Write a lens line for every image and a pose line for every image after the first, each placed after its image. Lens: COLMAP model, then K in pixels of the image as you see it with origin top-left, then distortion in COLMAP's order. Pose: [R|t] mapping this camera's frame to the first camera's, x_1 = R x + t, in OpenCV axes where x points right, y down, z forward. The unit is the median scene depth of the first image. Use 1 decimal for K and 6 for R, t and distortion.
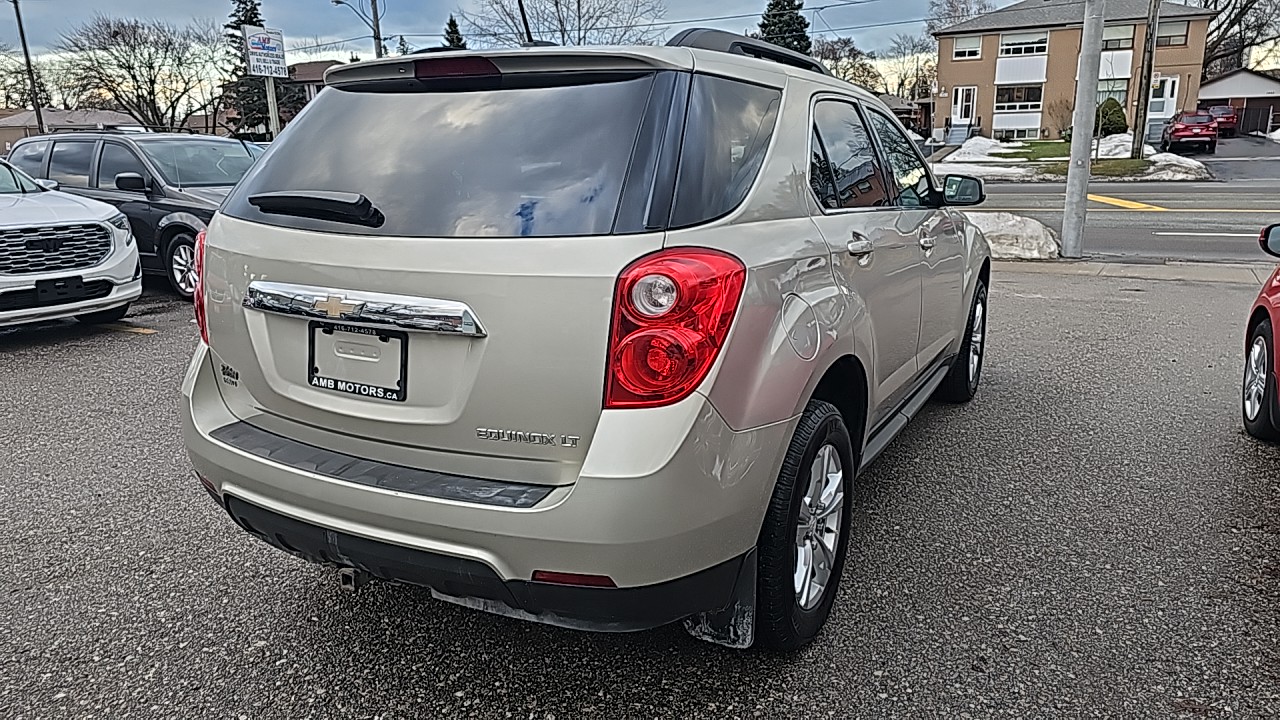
lens RADIAL K [[860.7, 0, 642.7], [0, 860.7, 383.0], [0, 0, 1]] dist [0.049596, -0.026581]
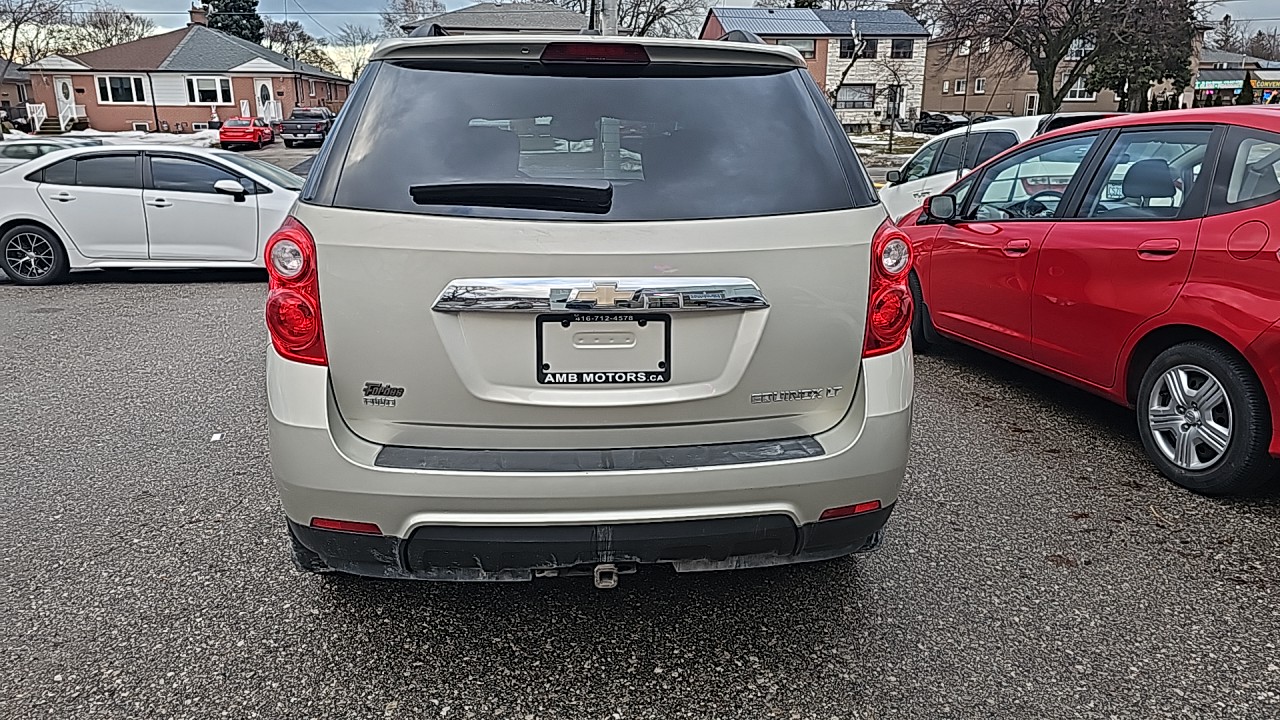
lens RADIAL K [[860.7, 0, 647.6], [0, 860.7, 361.7], [0, 0, 1]] dist [0.049596, -0.026581]
pose [[0.829061, -0.130099, 0.543812, -0.814735], [0.136594, 0.990213, 0.028652, -0.033136], [-0.542217, 0.050527, 0.838718, 0.157520]]
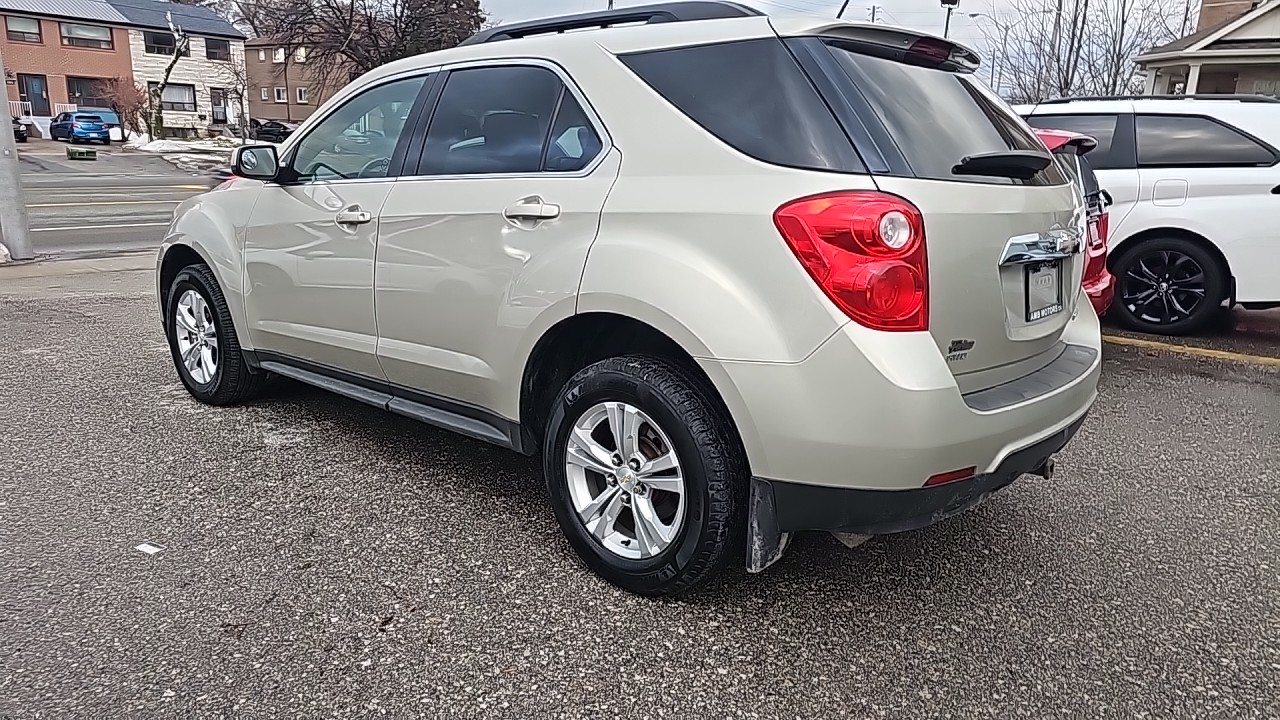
lens RADIAL K [[860.7, 0, 647.7], [0, 860.7, 362.3], [0, 0, 1]] dist [0.049596, -0.026581]
pose [[0.208093, -0.214500, 0.954299, -1.645961], [0.235230, 0.957997, 0.164037, -0.260461], [-0.949402, 0.190345, 0.249809, 1.232588]]
